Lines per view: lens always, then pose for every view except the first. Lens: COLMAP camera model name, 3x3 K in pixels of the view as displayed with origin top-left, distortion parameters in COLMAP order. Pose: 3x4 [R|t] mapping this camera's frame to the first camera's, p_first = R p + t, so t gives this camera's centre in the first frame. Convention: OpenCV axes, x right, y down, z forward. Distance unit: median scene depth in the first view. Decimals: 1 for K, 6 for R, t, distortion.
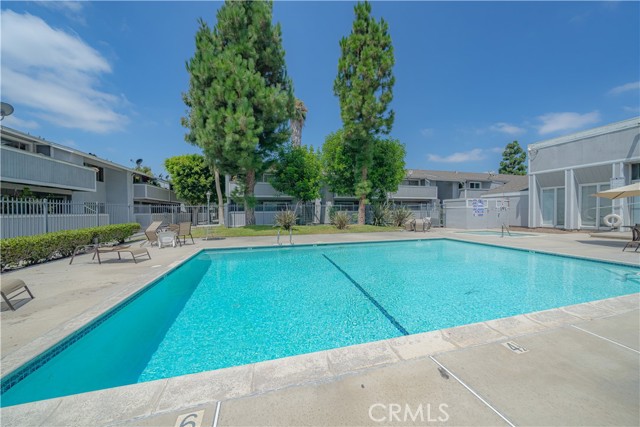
lens RADIAL K [[226.5, 0, 320.0], [0, 226.5, 213.5], [0, 0, 1]] dist [-0.000251, -0.000014]
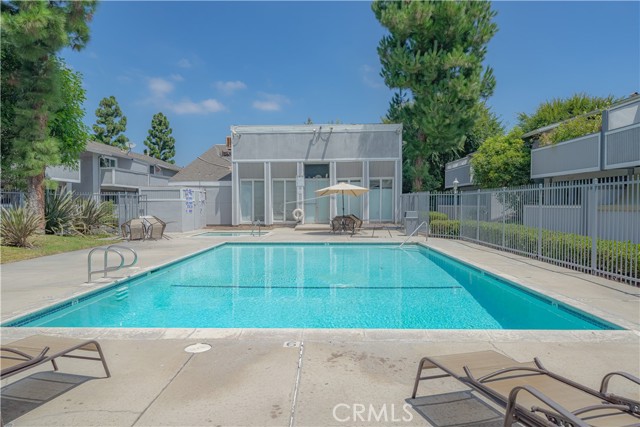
lens RADIAL K [[451.2, 0, 320.0], [0, 451.2, 213.5], [0, 0, 1]] dist [0.000715, 0.000095]
pose [[0.261112, -0.014649, 0.965197, -0.620901], [0.006254, 0.999890, 0.013484, -0.002414], [-0.965288, 0.002516, 0.261175, 0.265315]]
